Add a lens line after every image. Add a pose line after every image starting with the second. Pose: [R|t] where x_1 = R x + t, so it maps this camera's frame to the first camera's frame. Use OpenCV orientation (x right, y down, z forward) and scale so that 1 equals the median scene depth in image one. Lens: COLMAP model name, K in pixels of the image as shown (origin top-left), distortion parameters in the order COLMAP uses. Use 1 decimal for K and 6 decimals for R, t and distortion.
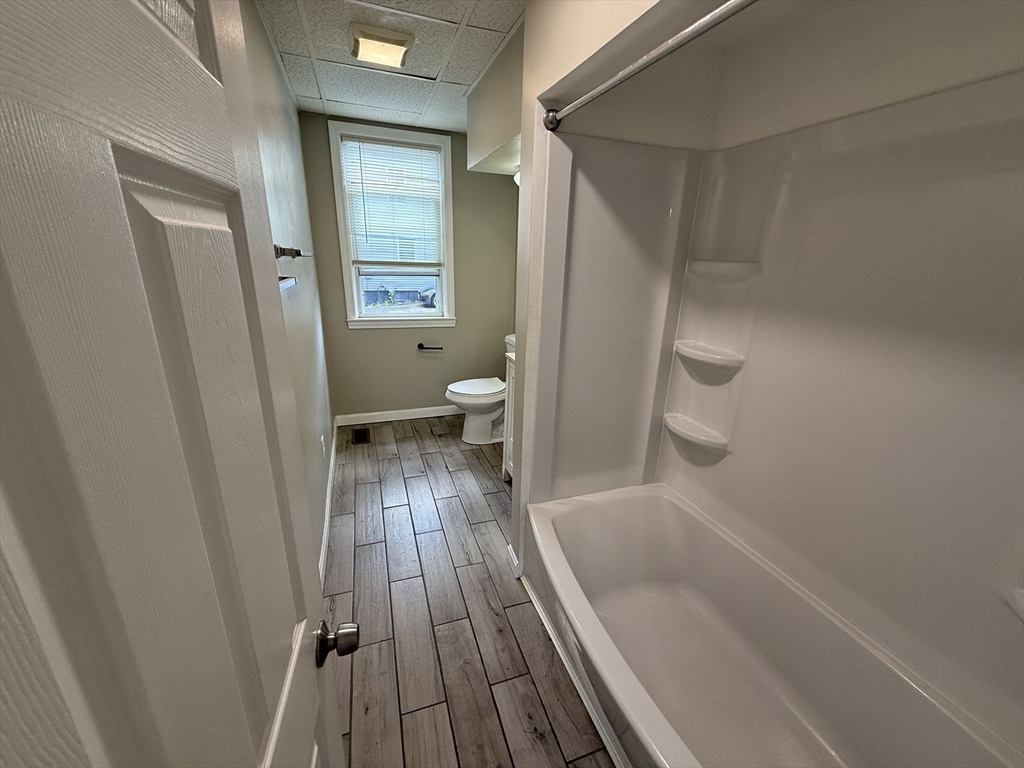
lens RADIAL K [[408.8, 0, 510.3], [0, 408.8, 382.8], [0, 0, 1]] dist [0.000435, 0.000511]
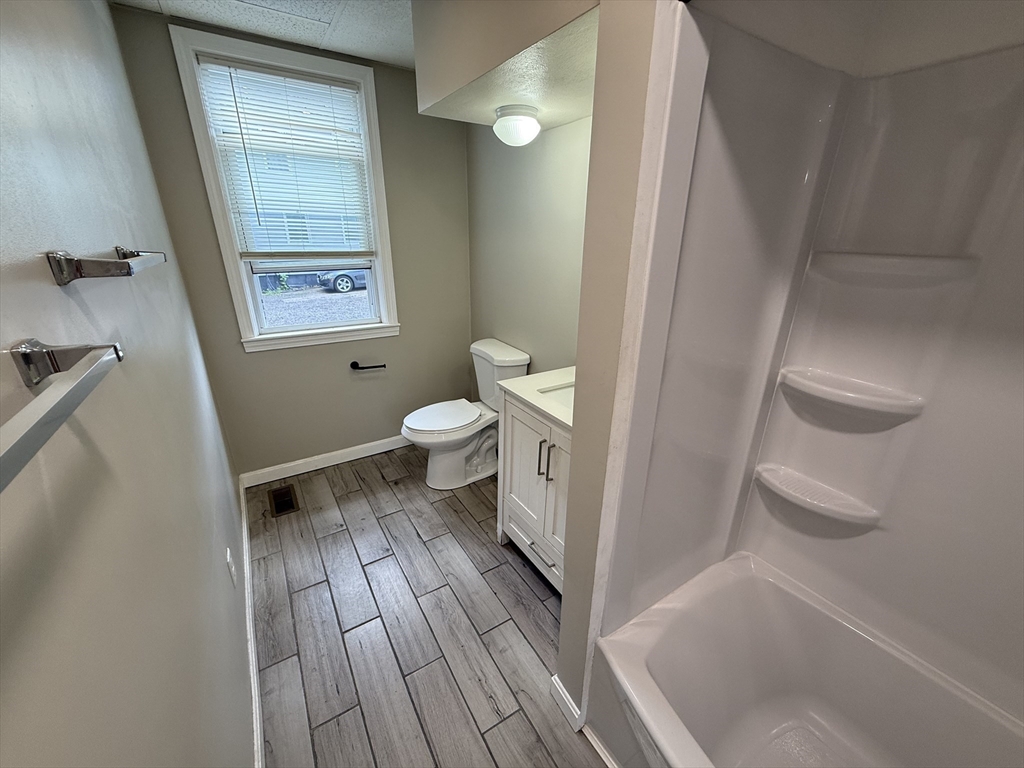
lens RADIAL K [[408.8, 0, 510.3], [0, 408.8, 382.8], [0, 0, 1]] dist [0.000435, 0.000511]
pose [[0.974770, -0.094736, 0.202112, -0.111071], [0.082708, 0.994308, 0.067170, -0.096841], [-0.207325, -0.048759, 0.977056, 0.245761]]
